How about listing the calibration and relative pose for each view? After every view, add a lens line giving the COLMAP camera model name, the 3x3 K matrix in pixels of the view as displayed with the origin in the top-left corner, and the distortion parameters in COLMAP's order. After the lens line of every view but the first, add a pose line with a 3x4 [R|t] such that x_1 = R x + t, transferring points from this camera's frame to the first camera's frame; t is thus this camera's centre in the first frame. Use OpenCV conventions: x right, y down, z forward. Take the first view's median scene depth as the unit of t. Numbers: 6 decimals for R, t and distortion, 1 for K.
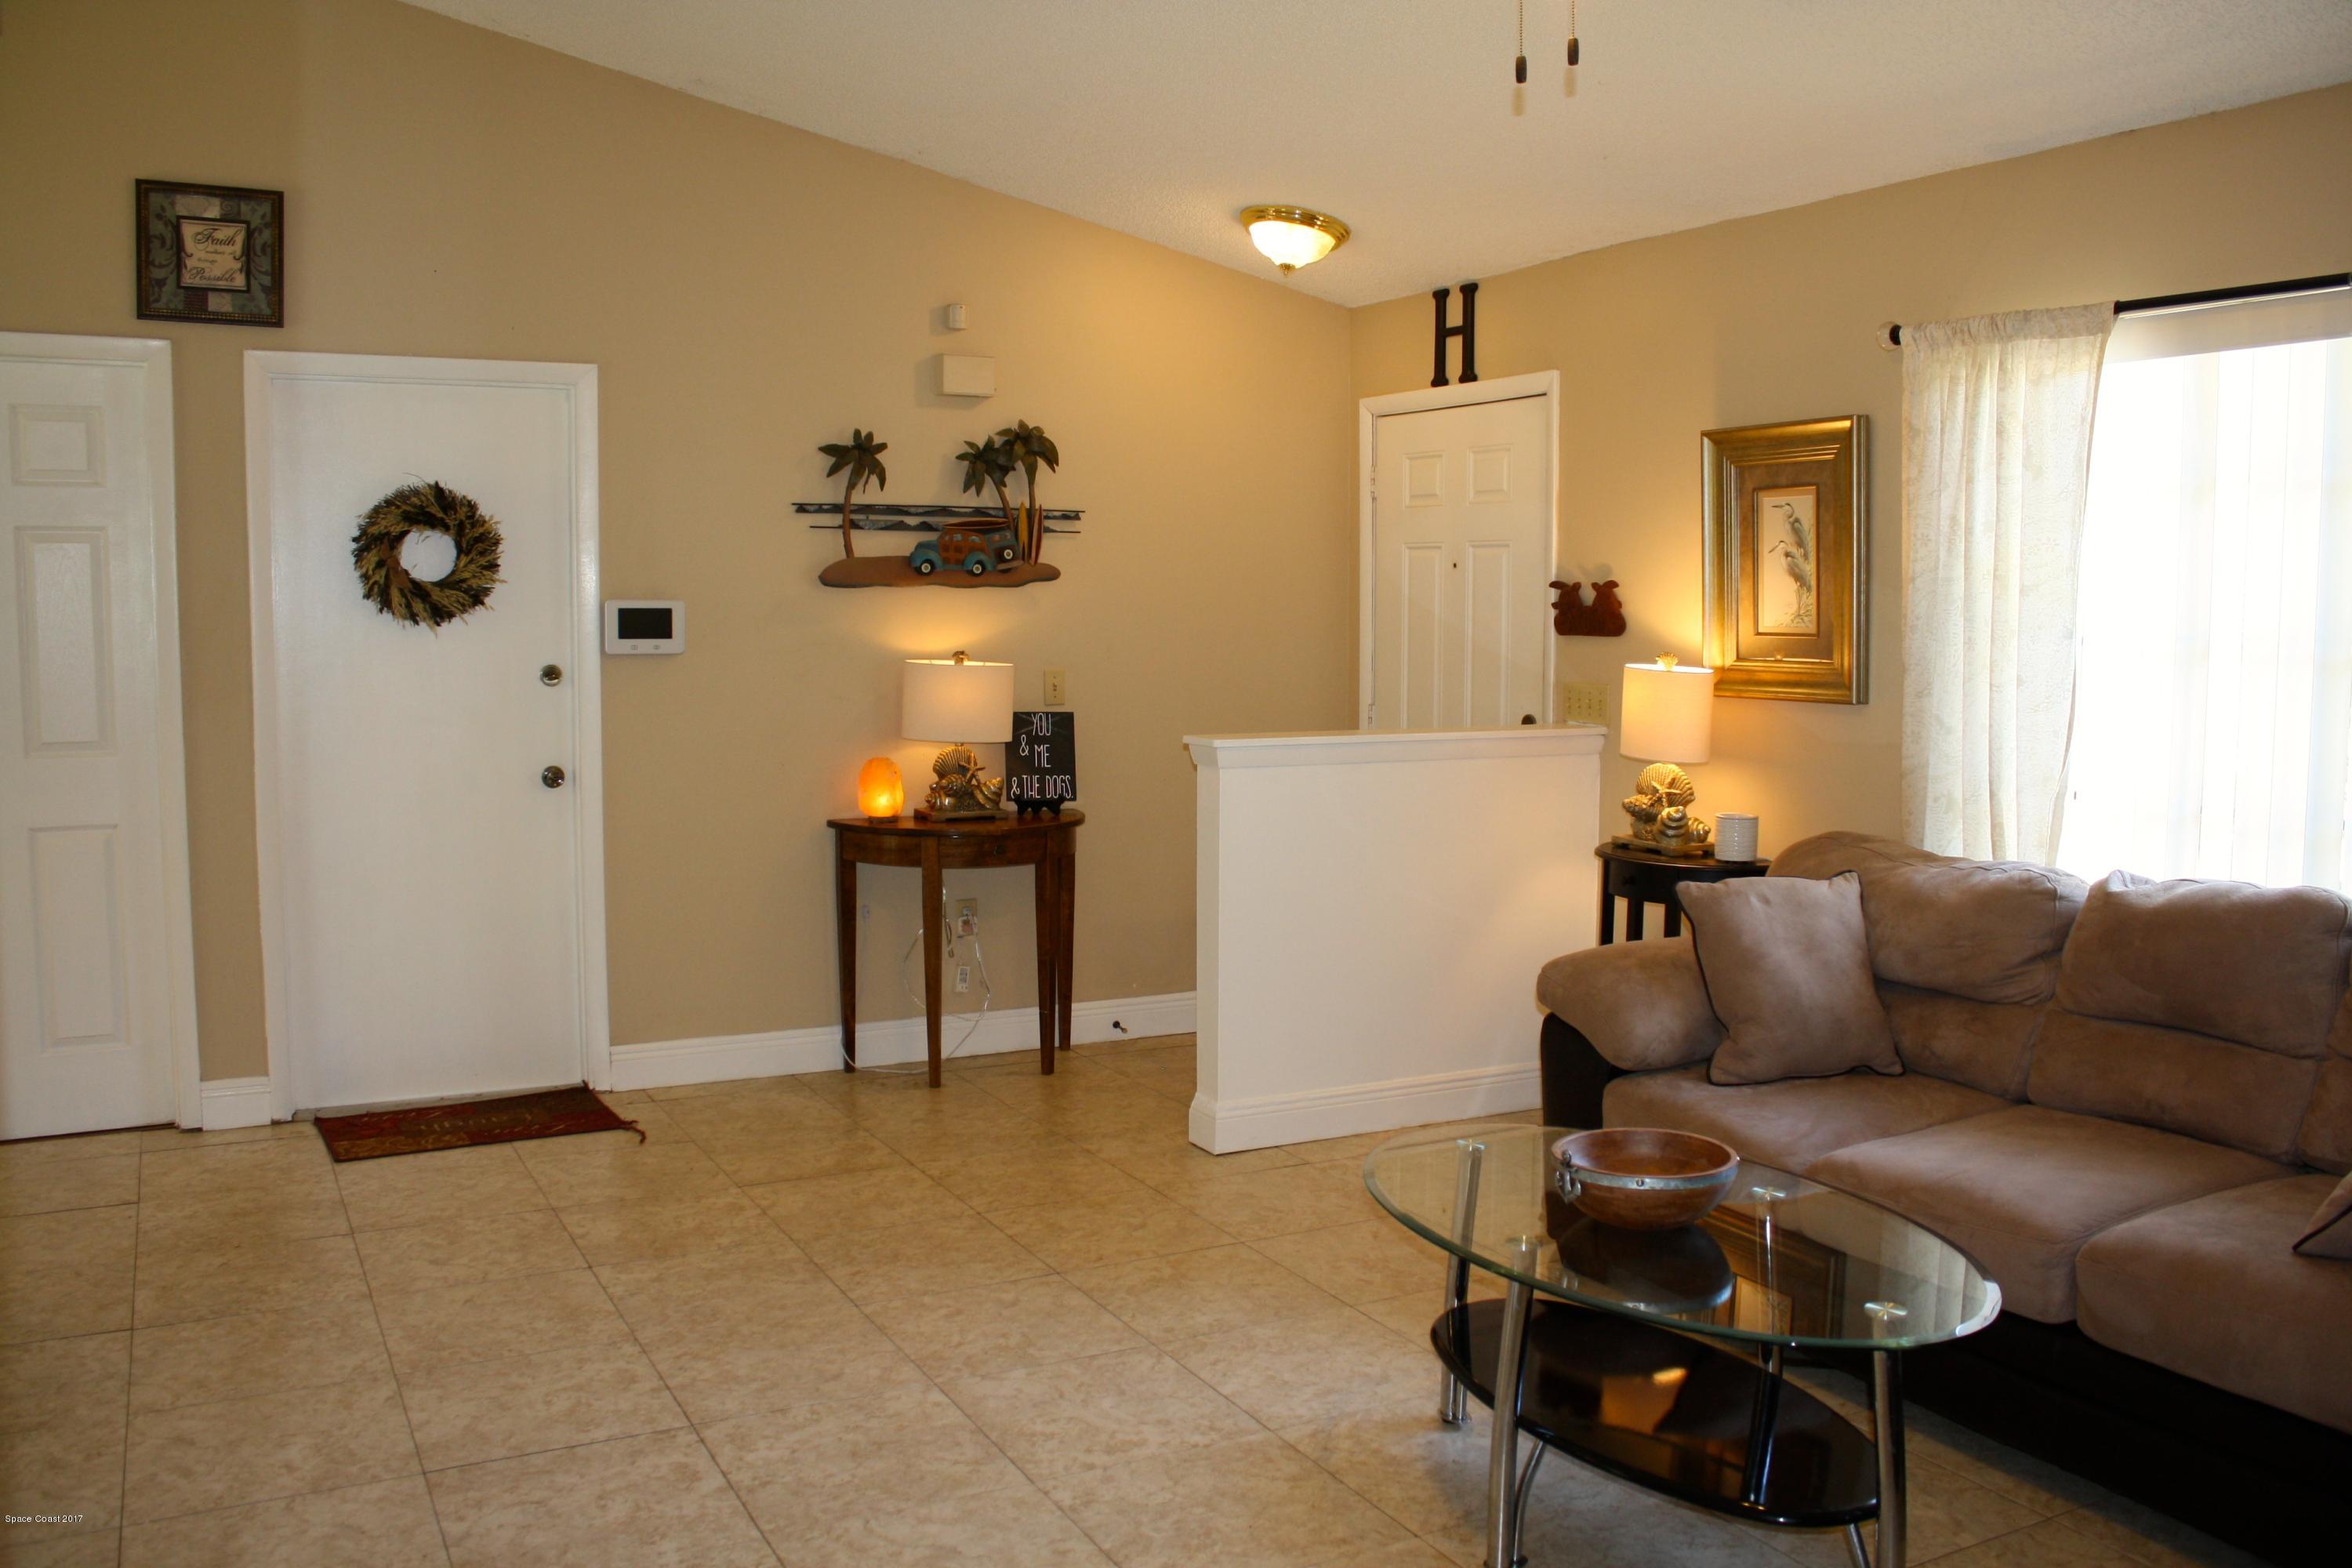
lens RADIAL K [[1973.6, 0, 1188.3], [0, 1973.6, 781.9], [0, 0, 1]] dist [-0.116108, 0.032394]
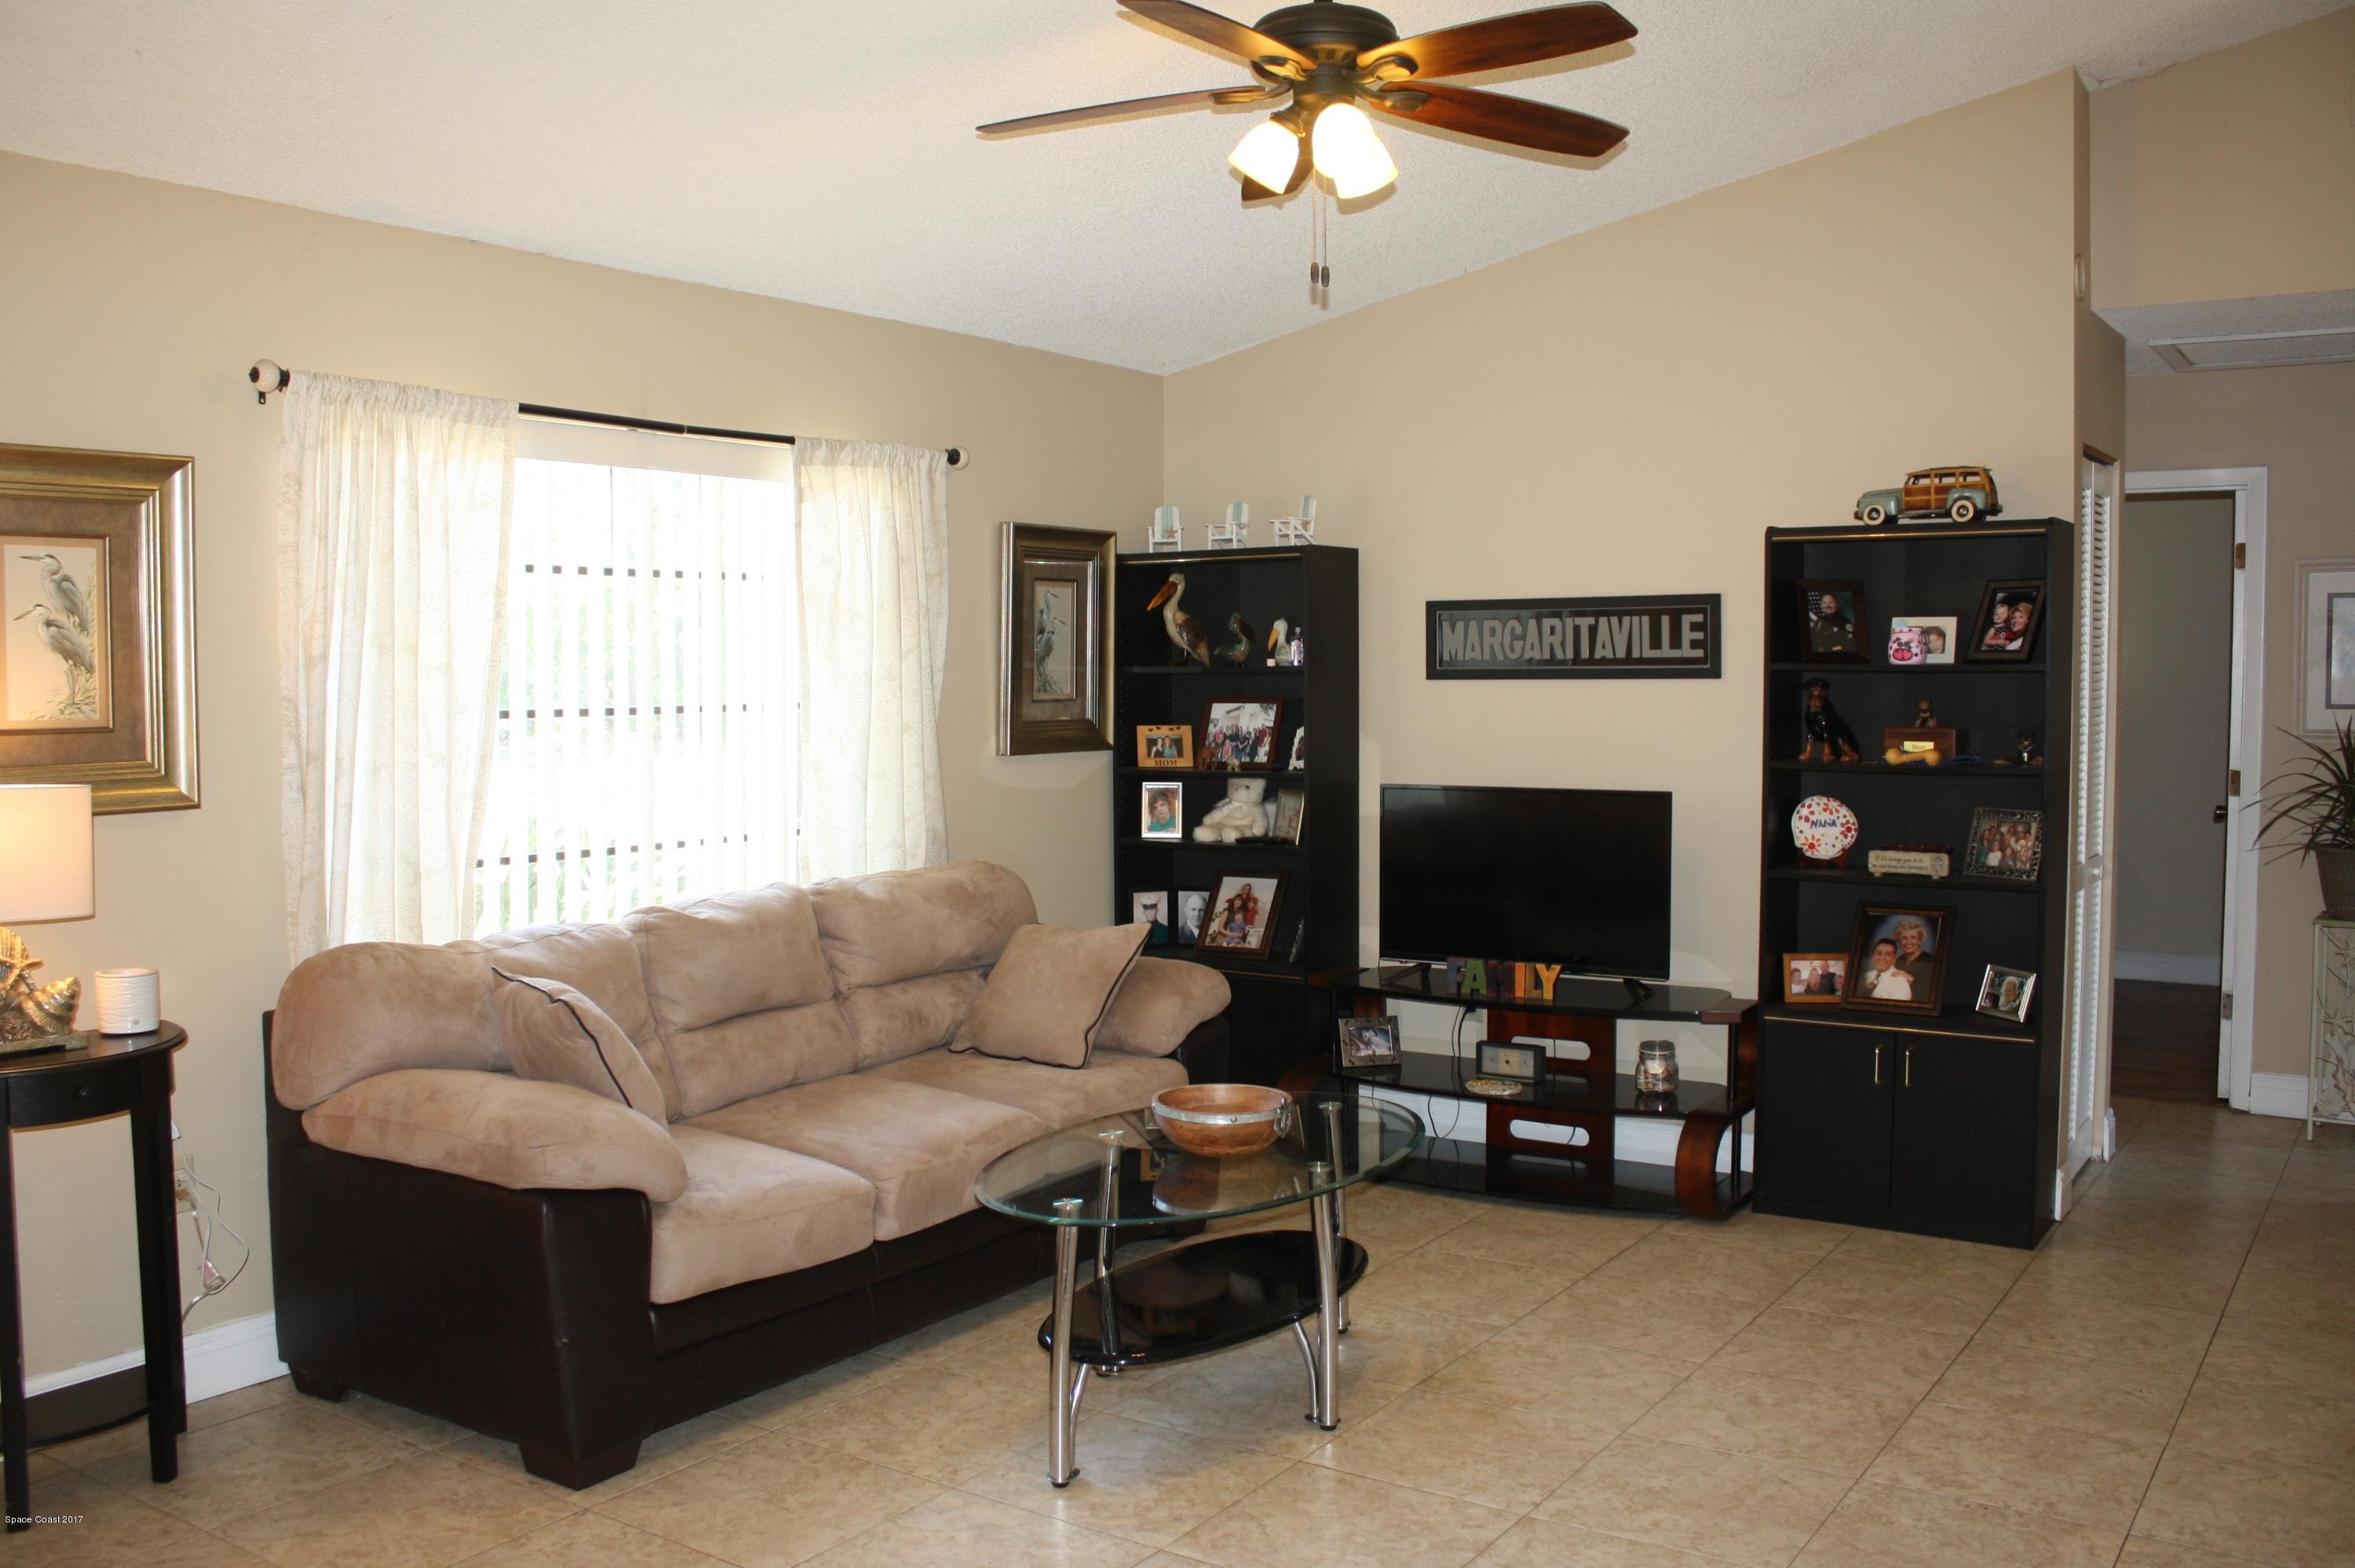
lens RADIAL K [[1975.8, 0, 1197.4], [0, 1975.8, 782.4], [0, 0, 1]] dist [-0.116108, 0.032394]
pose [[-0.474110, -0.061781, 0.878295, -0.469083], [0.075732, 0.990977, 0.110587, -0.088908], [-0.877203, 0.118946, -0.465153, 0.825585]]
